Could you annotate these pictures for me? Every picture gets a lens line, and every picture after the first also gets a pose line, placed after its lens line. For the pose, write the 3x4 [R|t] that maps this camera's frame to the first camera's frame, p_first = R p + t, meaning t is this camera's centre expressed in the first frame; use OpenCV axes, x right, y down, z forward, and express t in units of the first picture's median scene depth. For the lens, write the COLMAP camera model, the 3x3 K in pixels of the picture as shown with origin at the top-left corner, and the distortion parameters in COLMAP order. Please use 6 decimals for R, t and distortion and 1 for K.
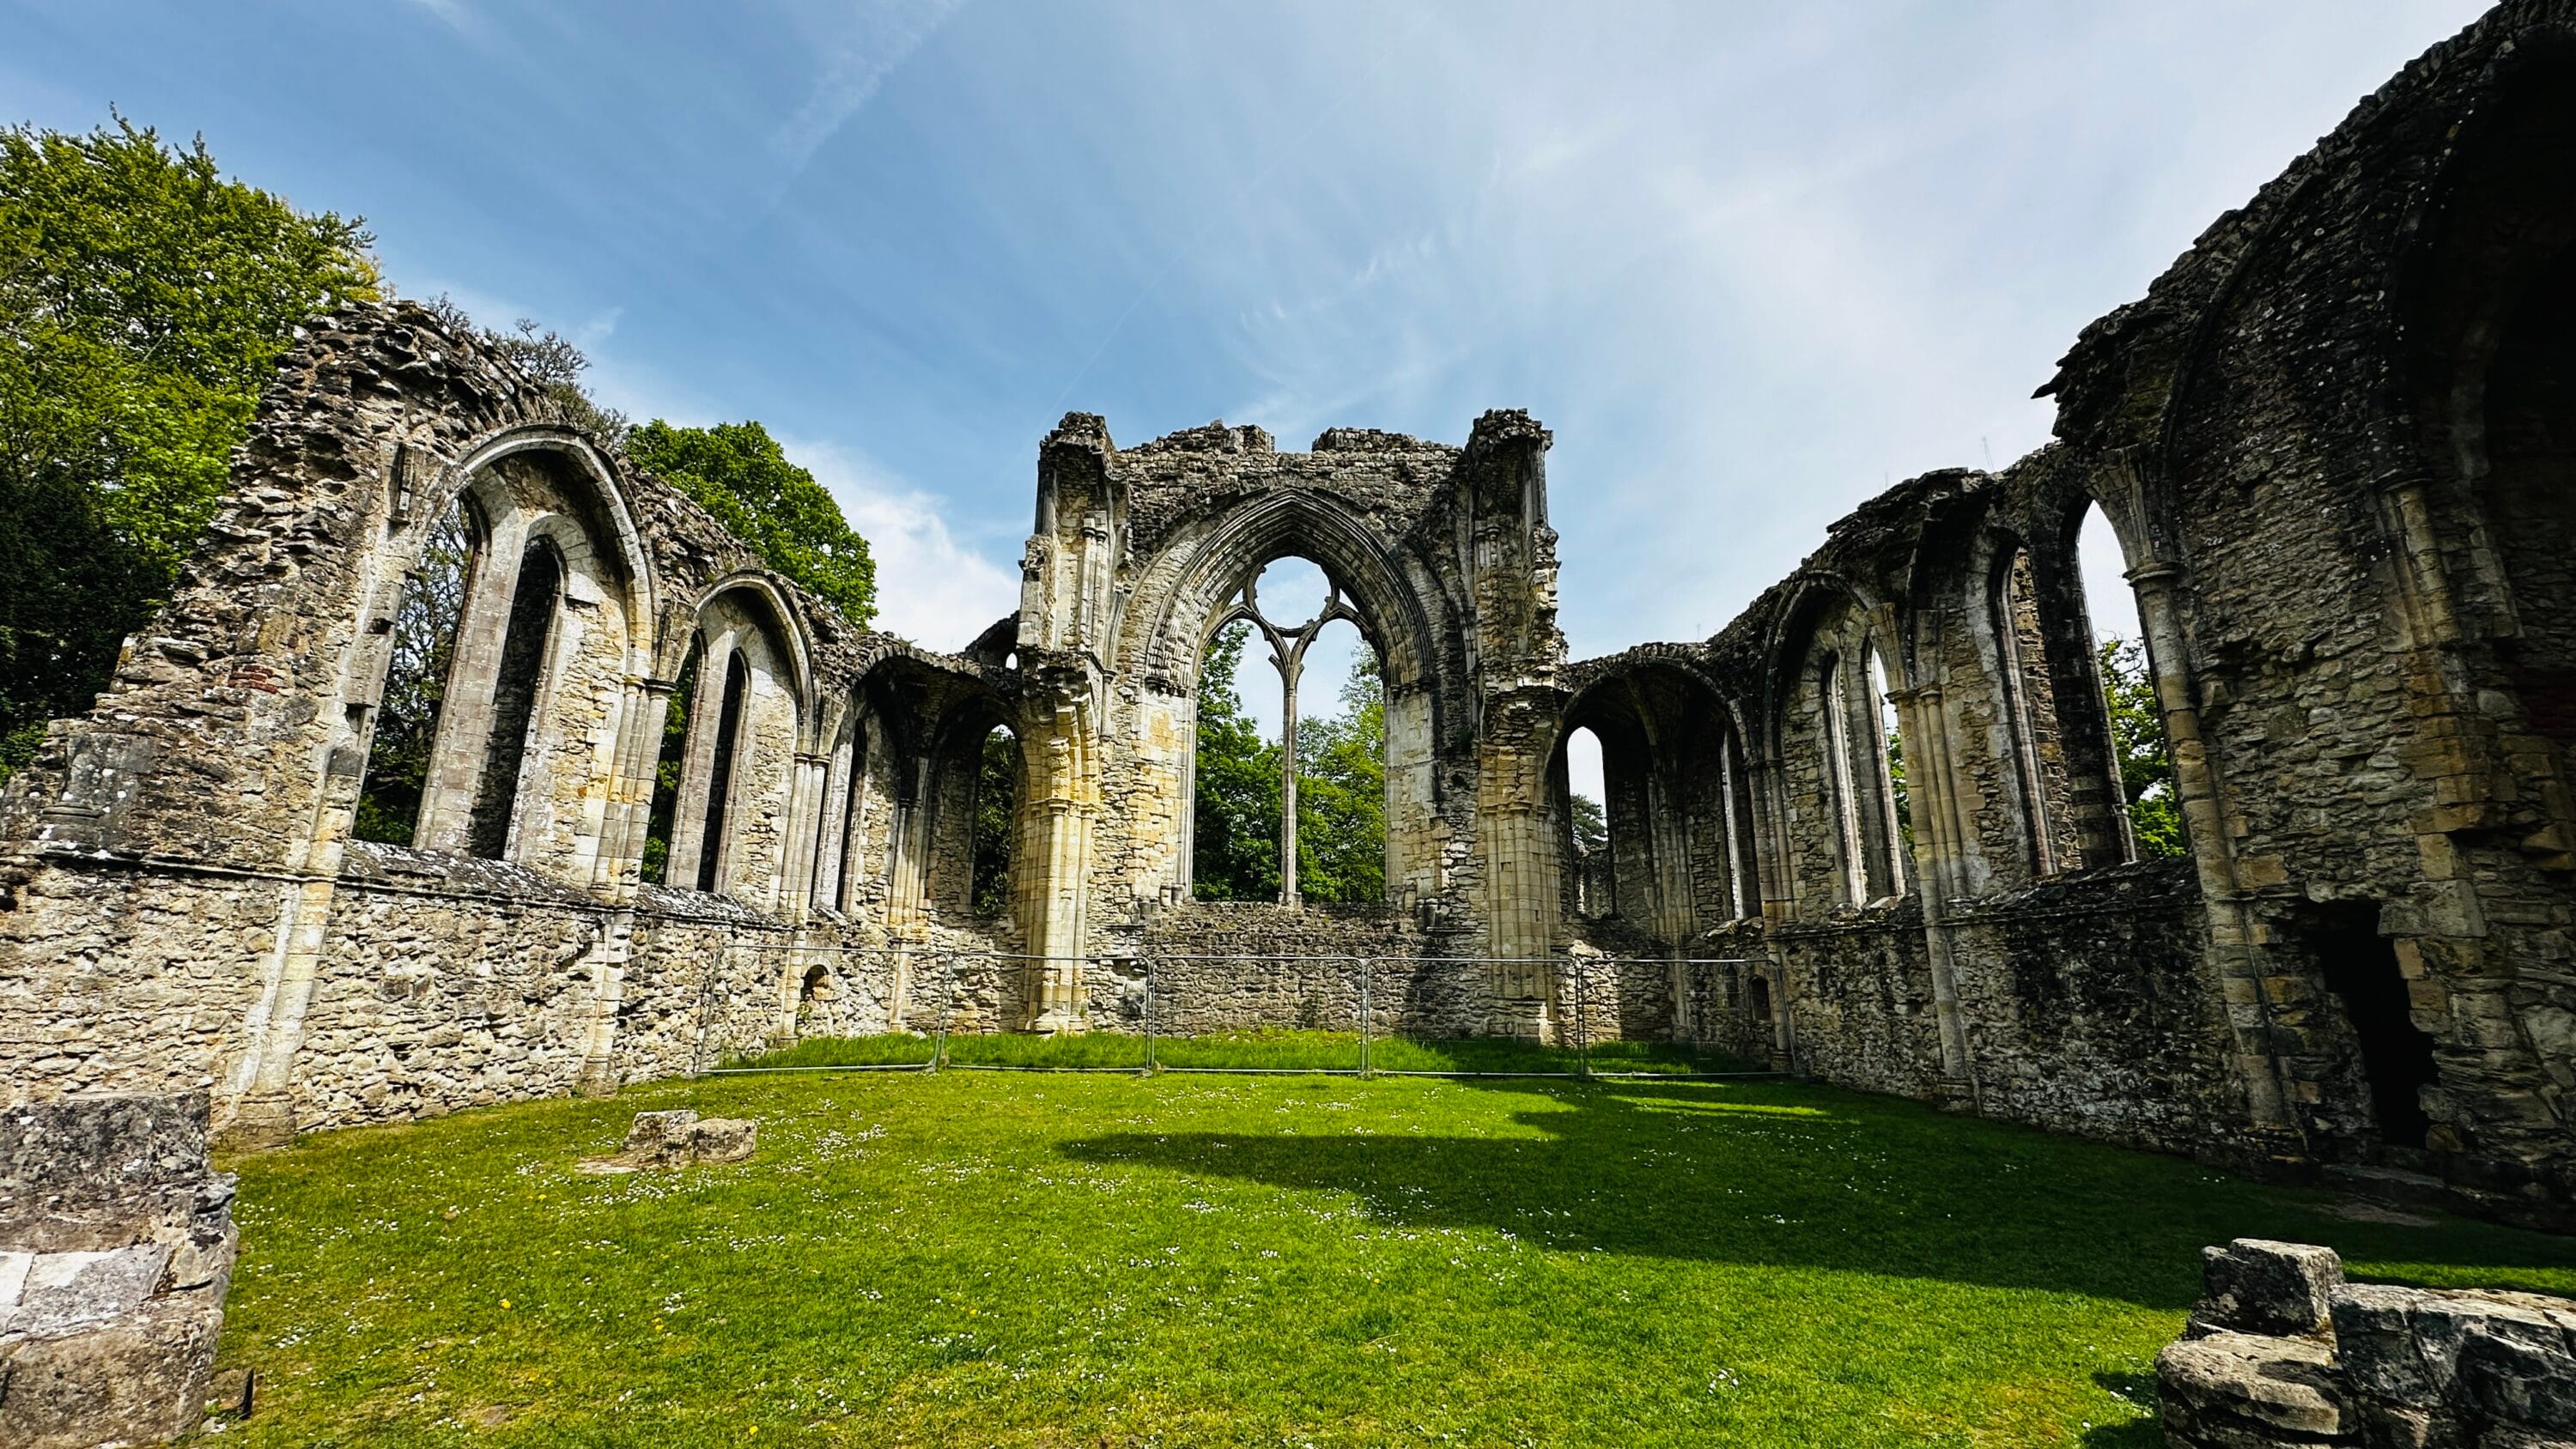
lens RADIAL K [[1028.0, 0, 1288.0], [0, 1028.0, 724.5], [0, 0, 1]] dist [-0.003577, 0.000448]
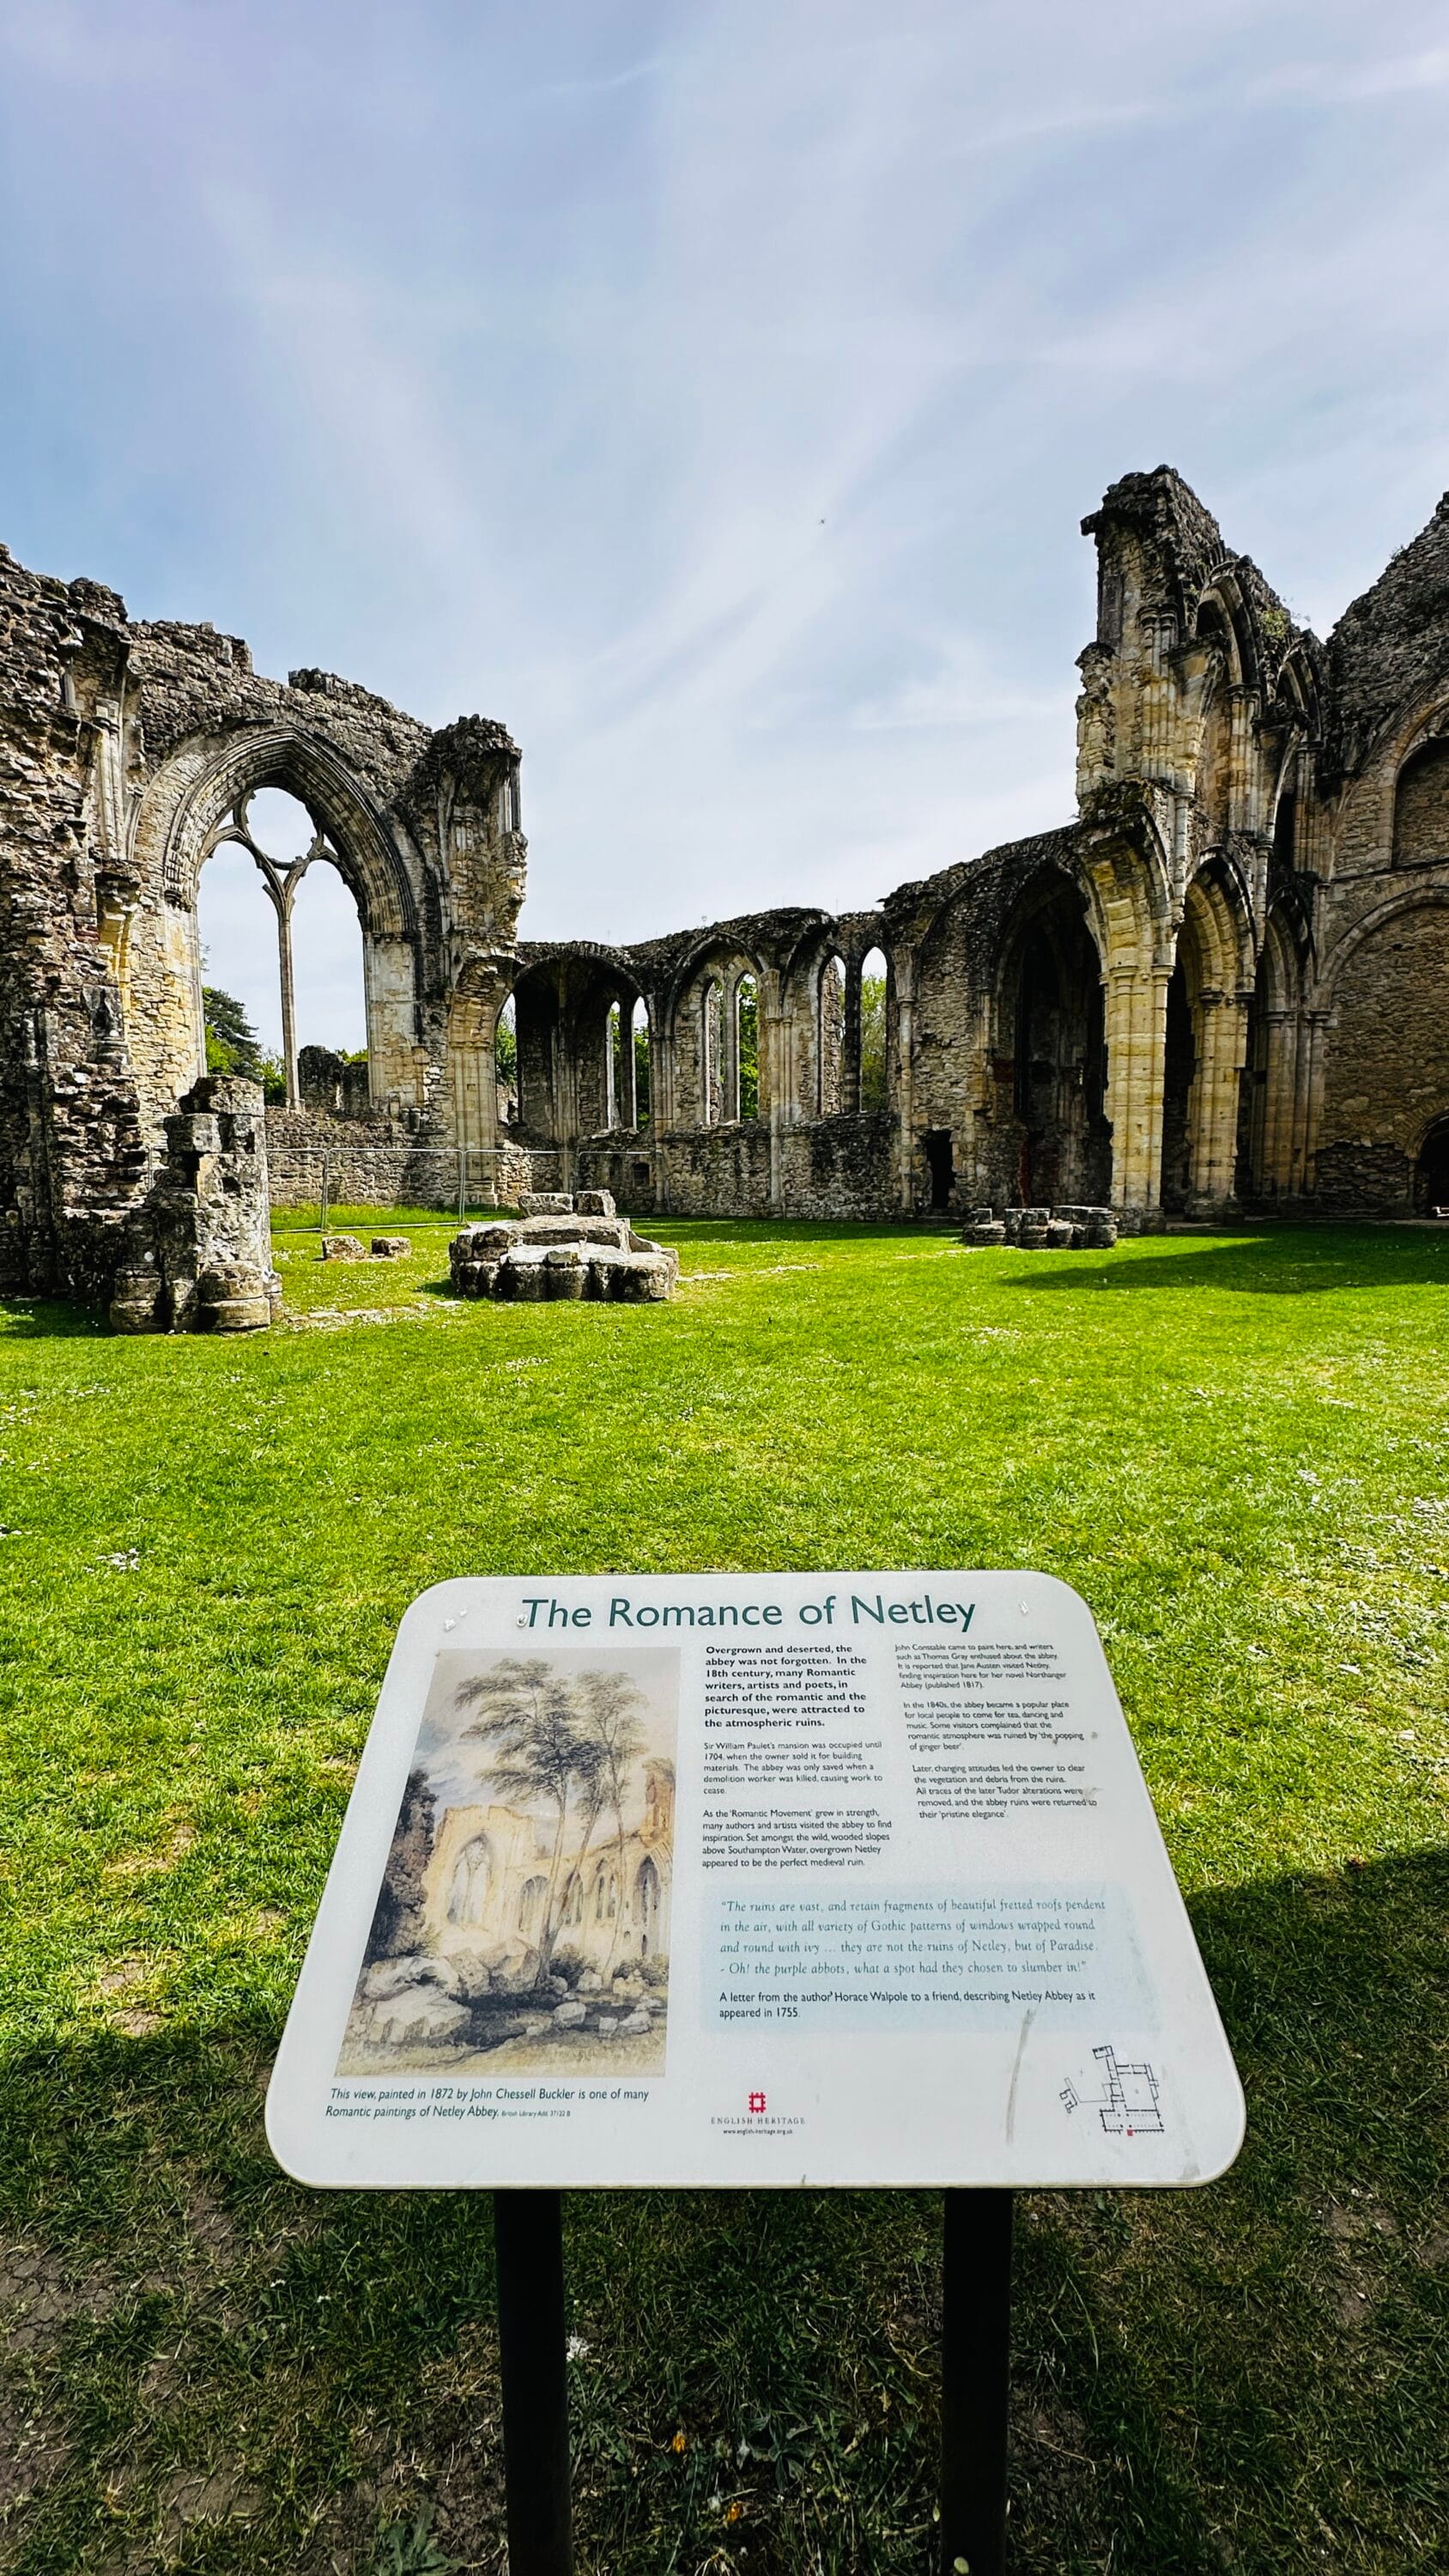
lens RADIAL K [[1028.0, 0, 724.5], [0, 1028.0, 1288.0], [0, 0, 1]] dist [-0.003577, 0.000448]
pose [[0.697615, -0.091650, 0.710587, -0.550711], [-0.157193, 0.948042, 0.276600, -0.042247], [-0.699016, -0.304659, 0.646961, -0.221050]]
